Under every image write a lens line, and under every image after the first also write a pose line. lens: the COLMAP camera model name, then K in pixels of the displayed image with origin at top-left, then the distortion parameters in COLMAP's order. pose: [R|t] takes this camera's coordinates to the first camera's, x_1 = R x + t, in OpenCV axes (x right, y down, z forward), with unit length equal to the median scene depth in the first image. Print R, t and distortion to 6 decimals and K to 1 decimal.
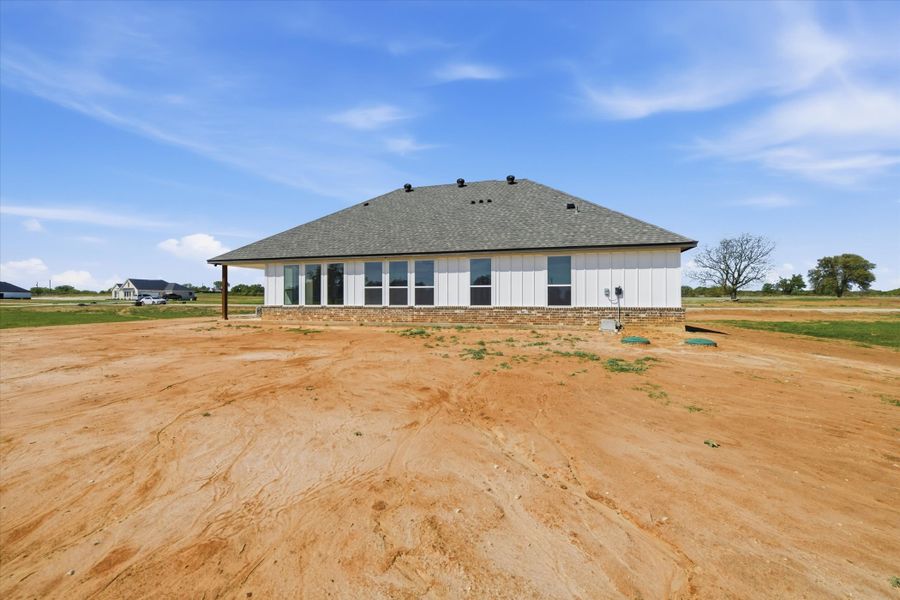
lens RADIAL K [[361.9, 0, 455.1], [0, 361.9, 297.7], [0, 0, 1]] dist [-0.008838, -0.000035]
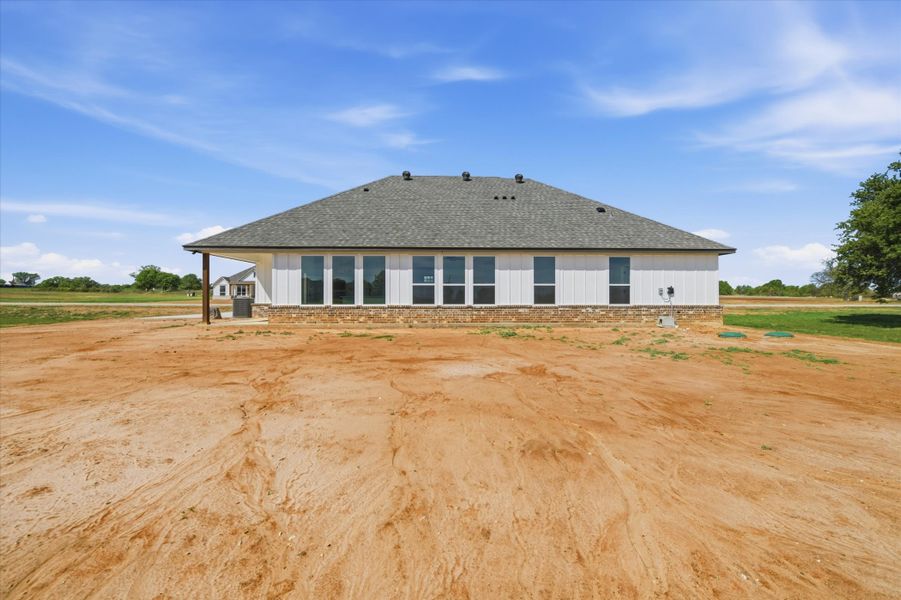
lens RADIAL K [[361.0, 0, 453.8], [0, 361.0, 298.3], [0, 0, 1]] dist [-0.006458, 0.000540]
pose [[0.951447, -0.000586, 0.307811, -0.434536], [-0.002196, 0.999960, 0.008691, -0.002295], [-0.307804, -0.008944, 0.951408, 0.132790]]
